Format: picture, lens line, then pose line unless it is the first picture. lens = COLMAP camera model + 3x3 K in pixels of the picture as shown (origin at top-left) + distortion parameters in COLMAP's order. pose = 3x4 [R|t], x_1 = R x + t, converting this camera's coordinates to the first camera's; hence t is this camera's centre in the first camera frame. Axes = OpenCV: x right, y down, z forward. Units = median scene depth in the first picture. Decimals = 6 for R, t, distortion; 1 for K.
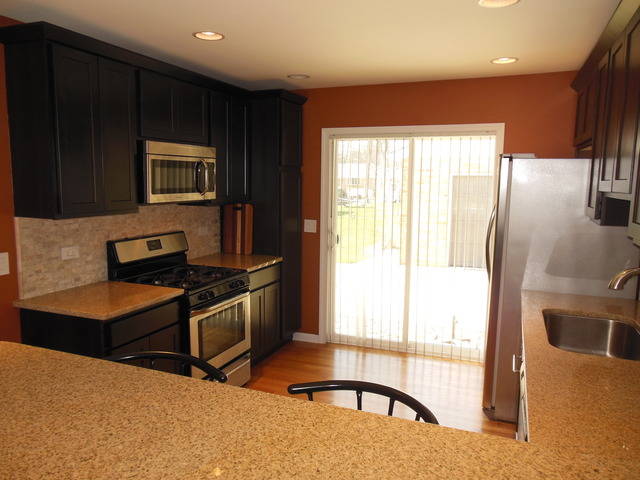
lens RADIAL K [[489.5, 0, 319.0], [0, 489.5, 242.0], [0, 0, 1]] dist [-0.079083, 0.136321]
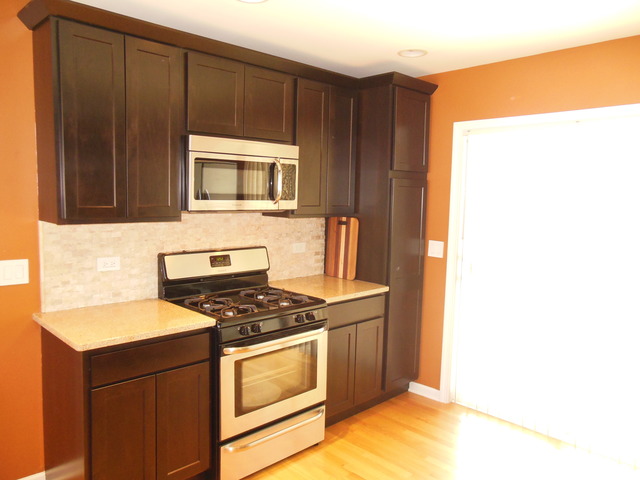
lens RADIAL K [[489.5, 0, 319.0], [0, 489.5, 242.0], [0, 0, 1]] dist [-0.079083, 0.136321]
pose [[0.915422, 0.049463, -0.399446, 0.158774], [-0.063859, 0.997698, -0.022804, -0.018387], [0.397398, 0.046383, 0.916473, 0.282614]]
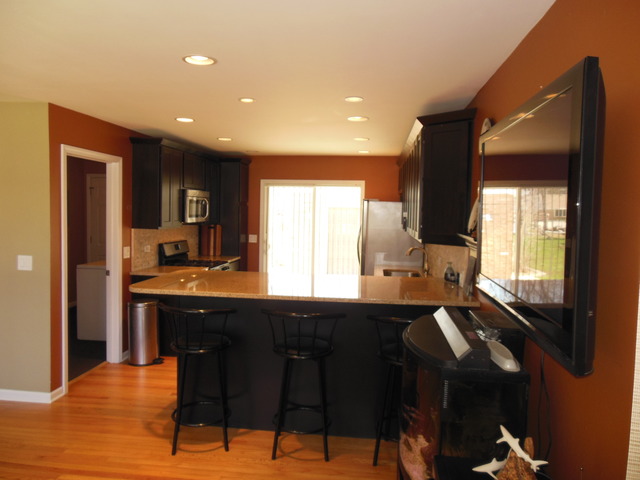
lens RADIAL K [[489.5, 0, 319.0], [0, 489.5, 242.0], [0, 0, 1]] dist [-0.079083, 0.136321]
pose [[0.964117, -0.009174, 0.265318, -0.310208], [0.024852, 0.998133, -0.055796, 0.097096], [-0.264311, 0.060388, 0.962545, -0.806605]]
